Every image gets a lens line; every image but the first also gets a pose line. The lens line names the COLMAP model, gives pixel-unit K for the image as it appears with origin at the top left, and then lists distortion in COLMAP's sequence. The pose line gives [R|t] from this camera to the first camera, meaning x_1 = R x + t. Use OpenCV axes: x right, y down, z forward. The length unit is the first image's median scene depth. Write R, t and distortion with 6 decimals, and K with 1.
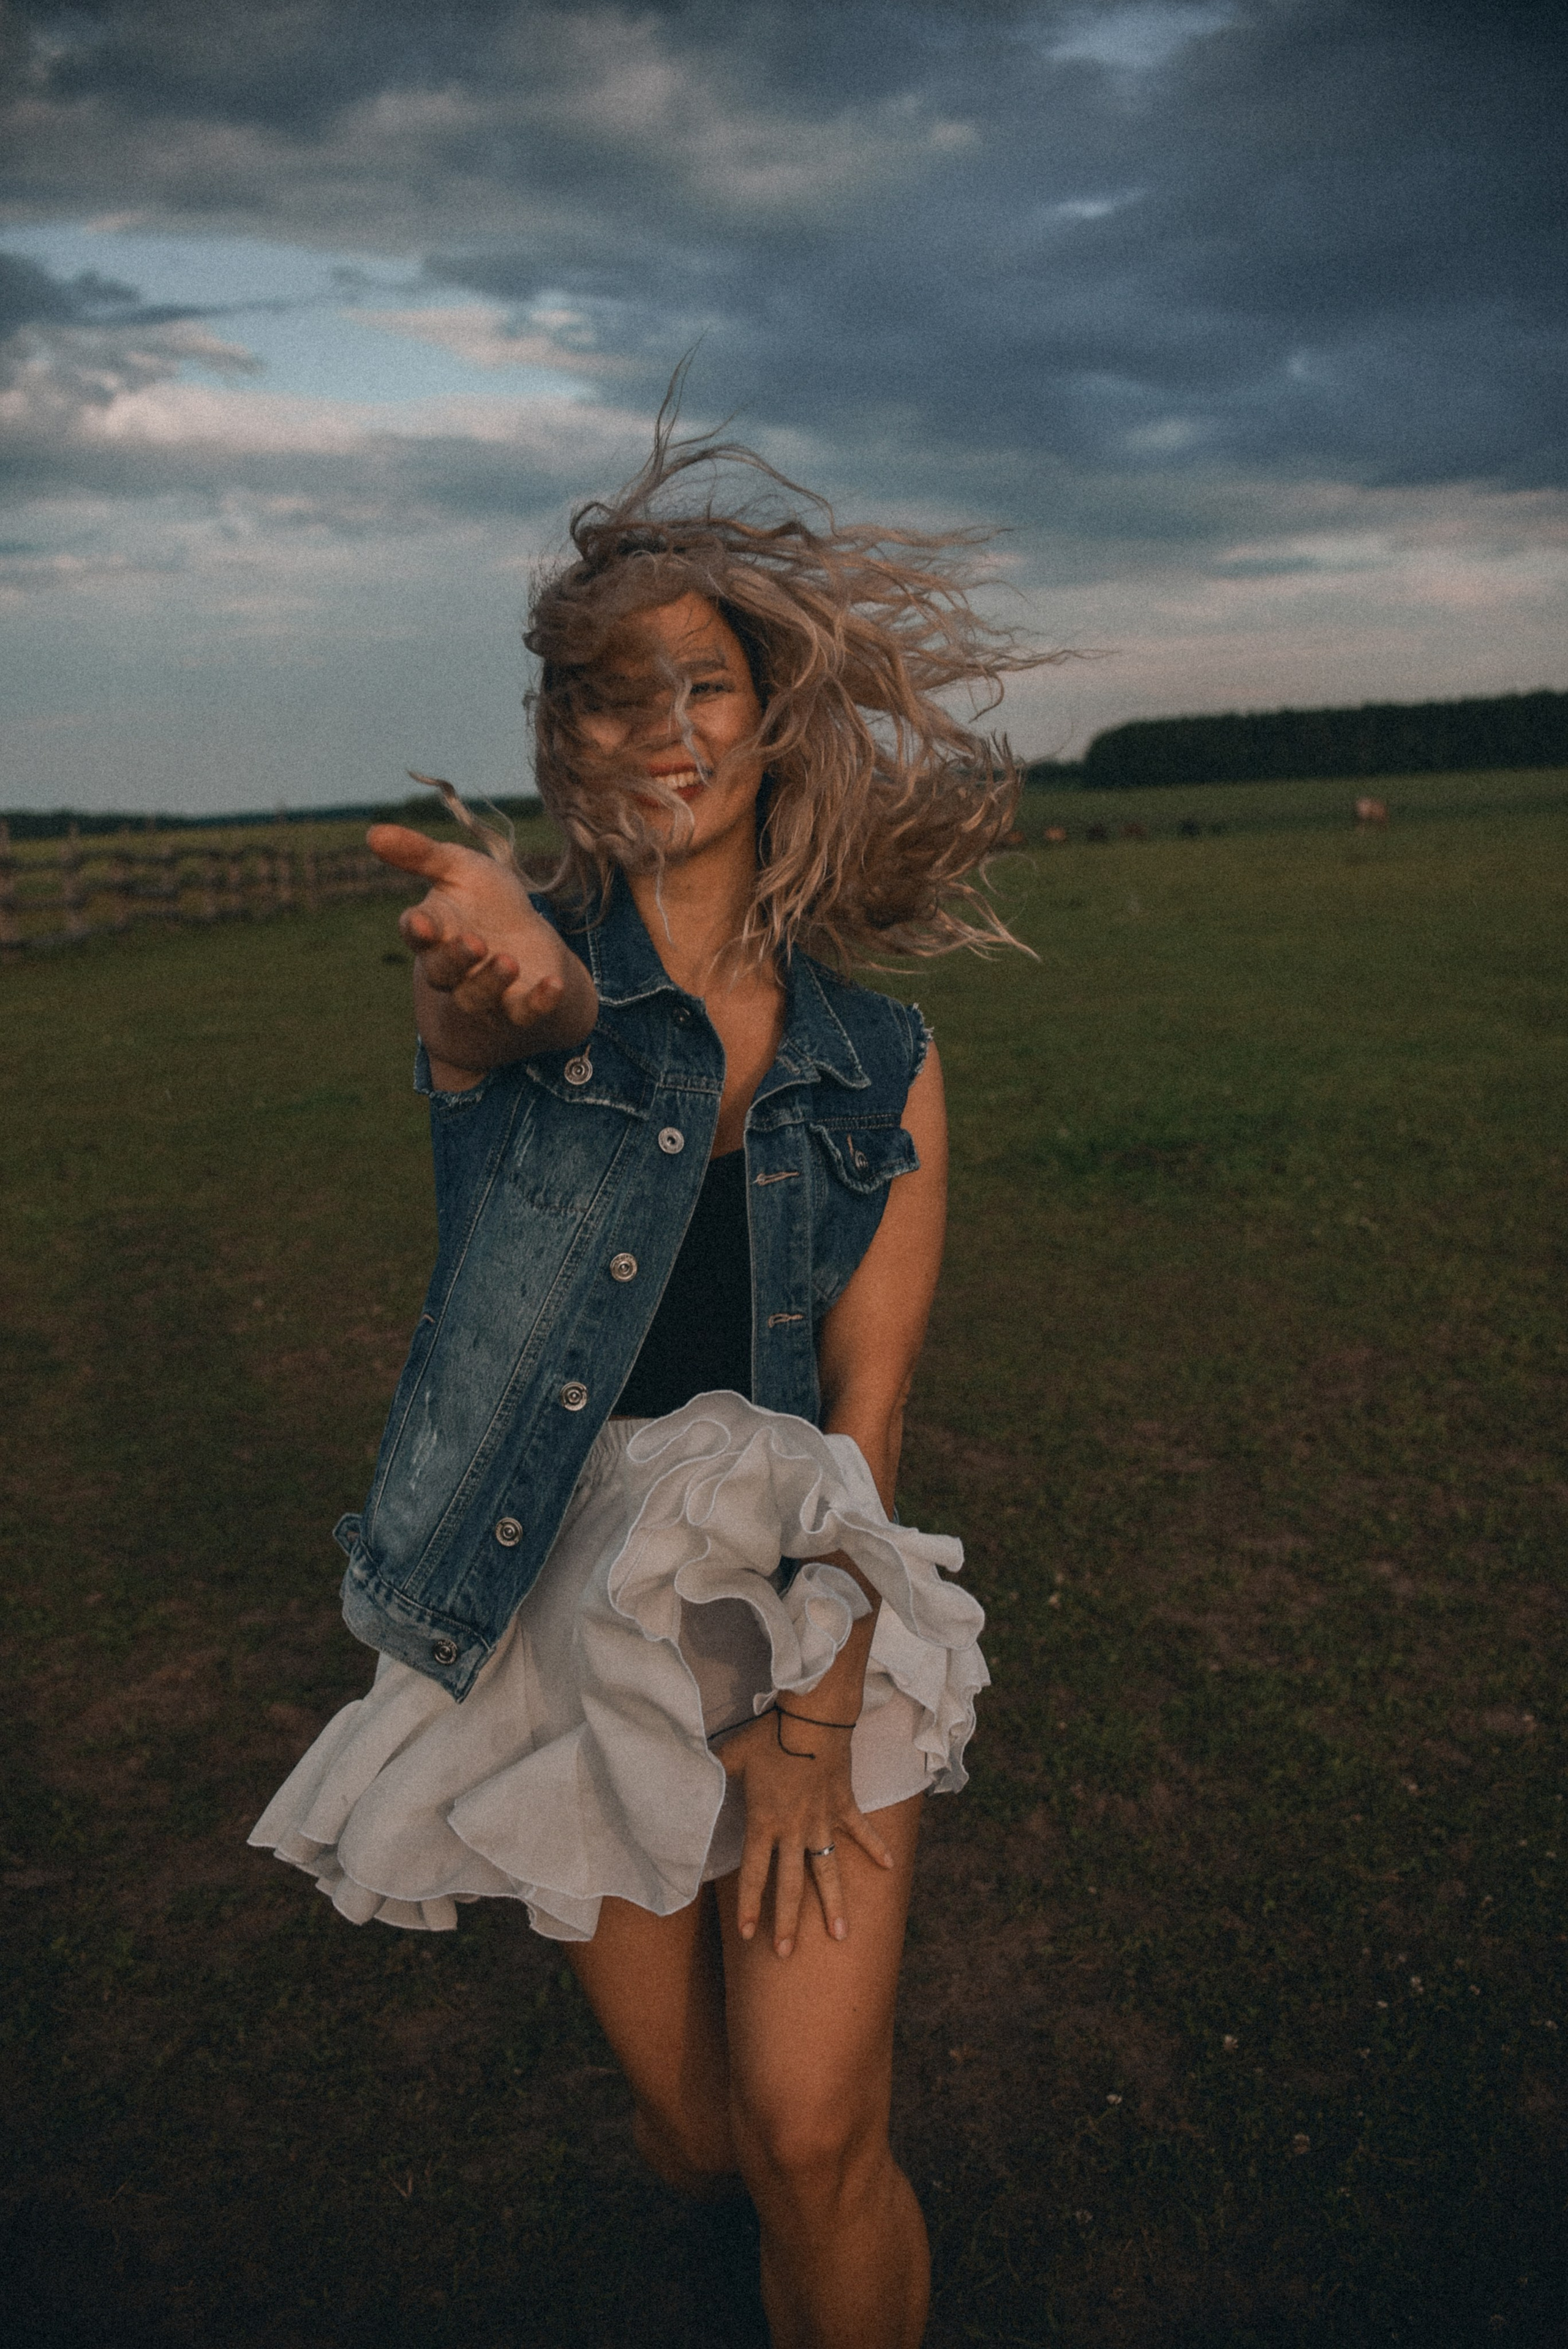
lens RADIAL K [[2320.0, 0, 784.0], [0, 2320.0, 1174.5], [0, 0, 1]] dist [-0.000660, 0.011118]
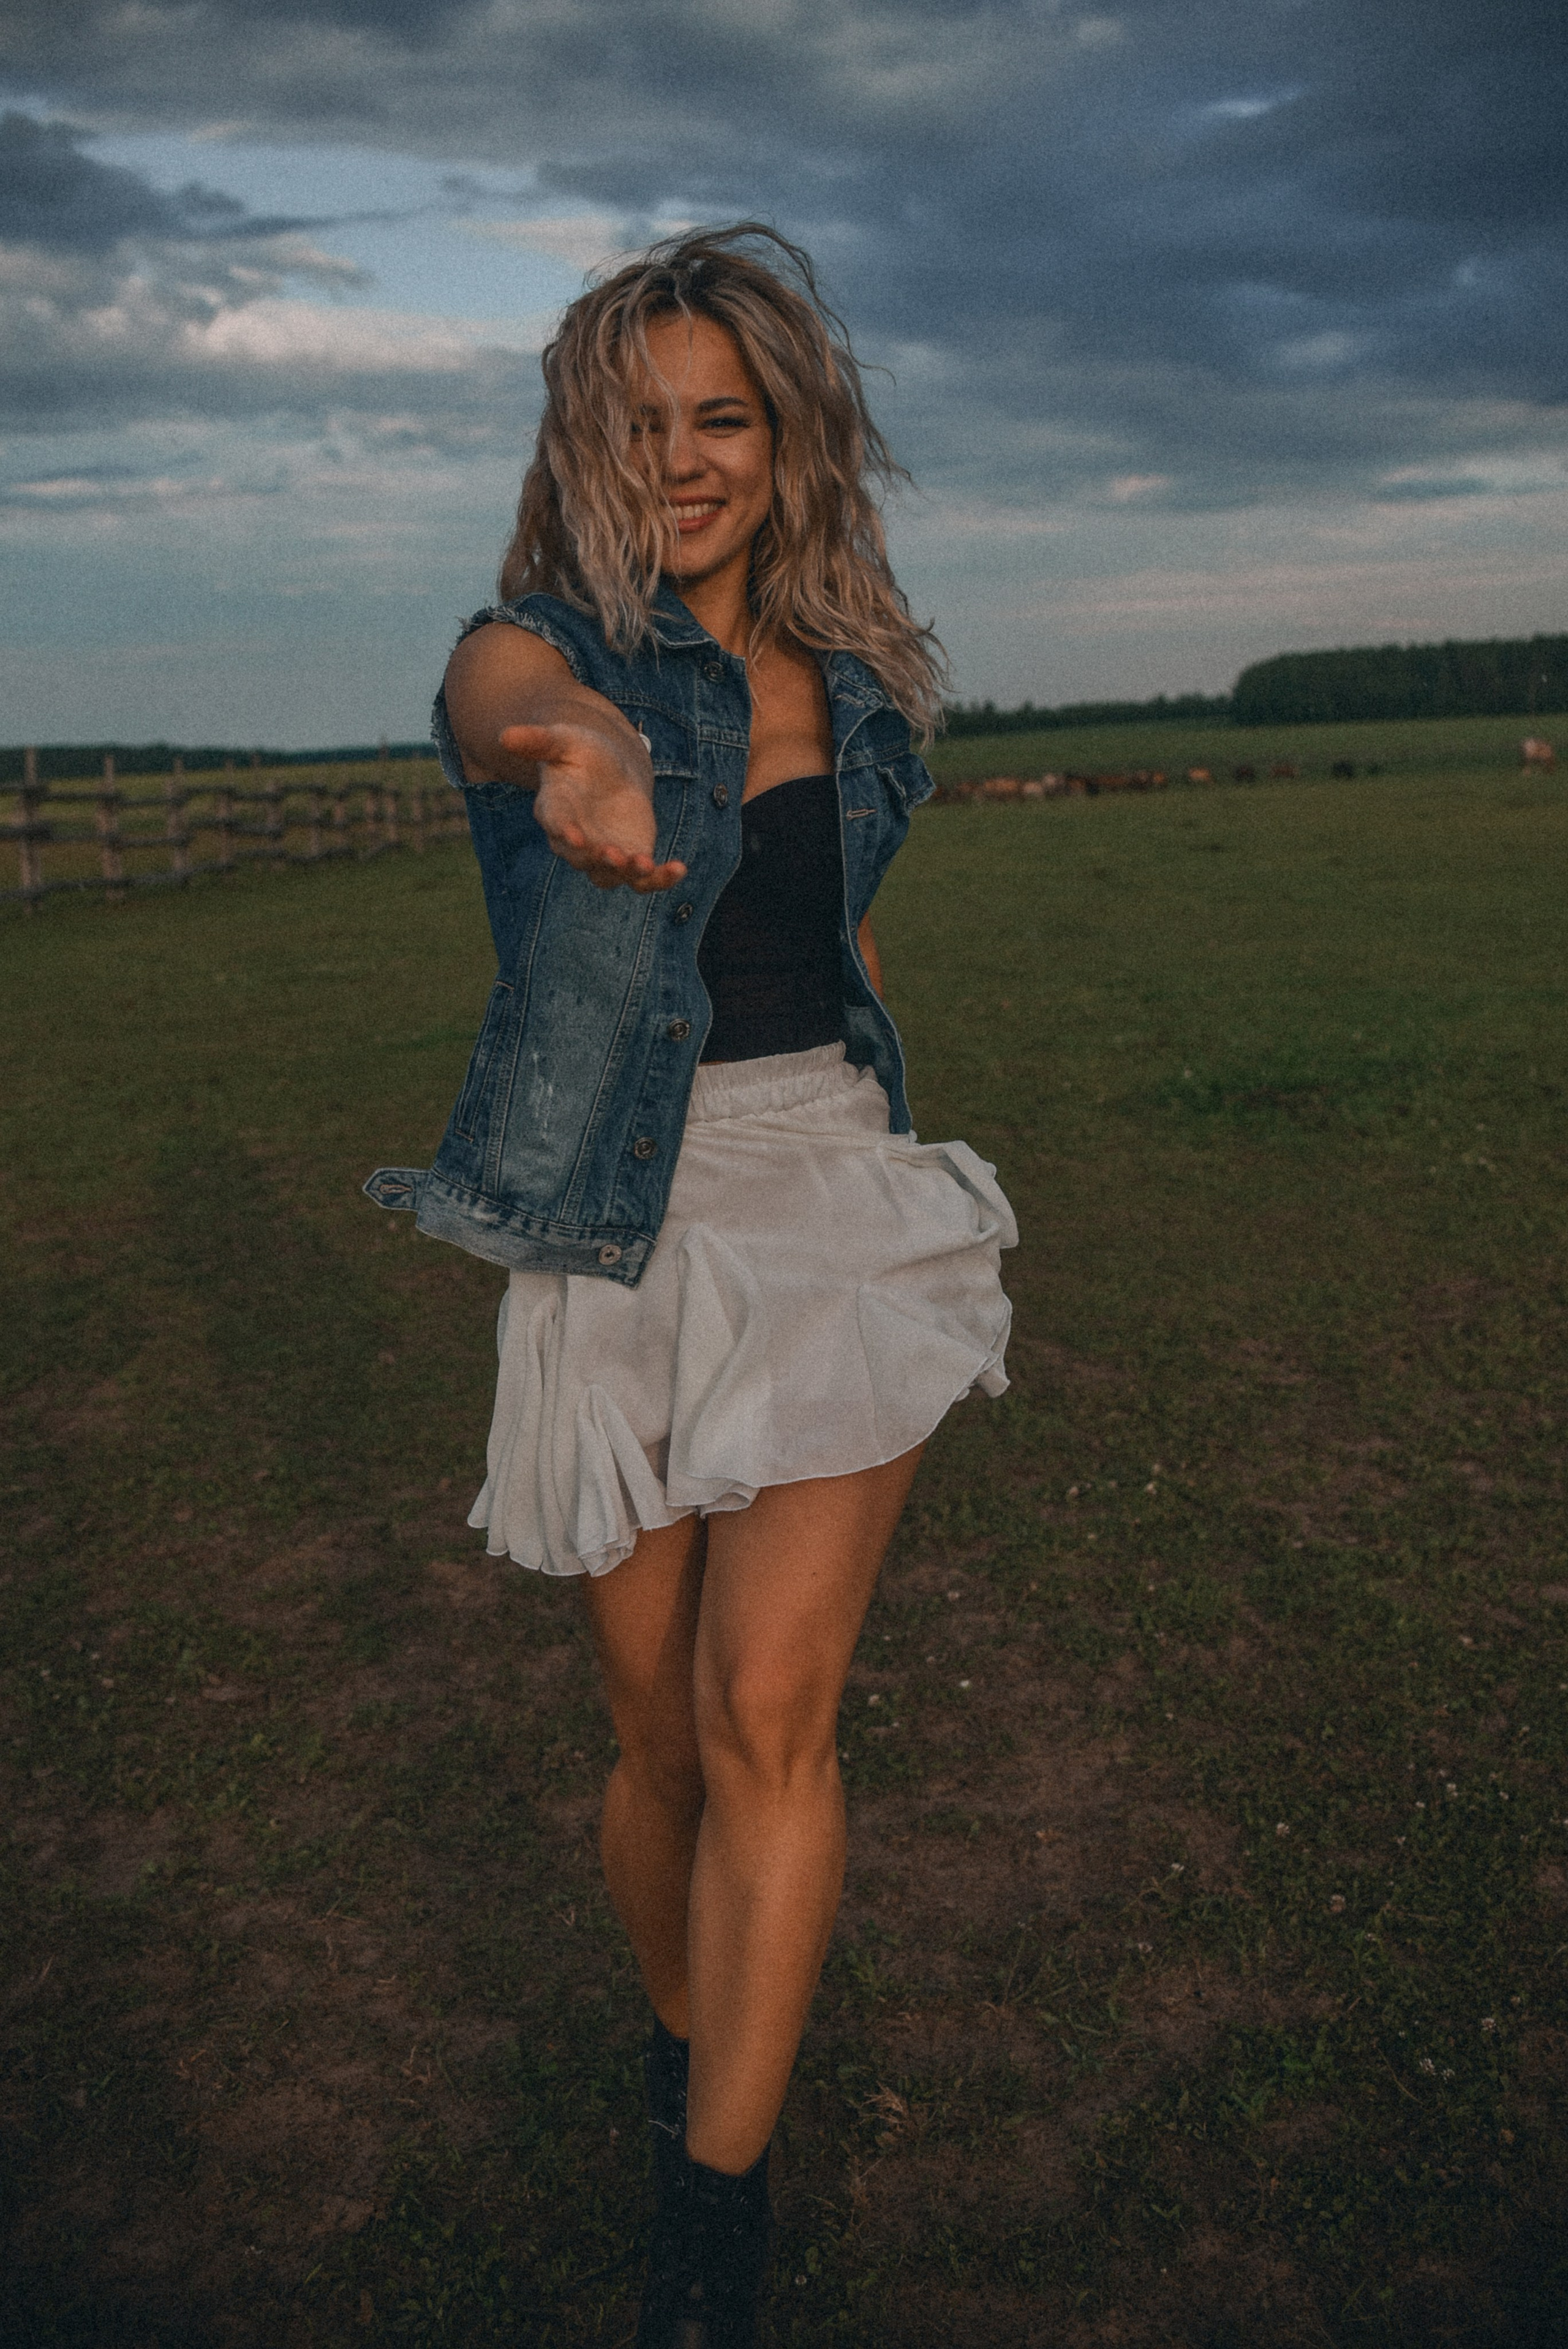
lens RADIAL K [[2466.2, 0, 784.0], [0, 2466.2, 1174.5], [0, 0, 1]] dist [-0.005737, 0.007961]
pose [[0.998693, 0.012871, -0.049471, 0.001380], [-0.012097, 0.999800, 0.015914, 0.016842], [0.049666, -0.015294, 0.998649, -0.106106]]
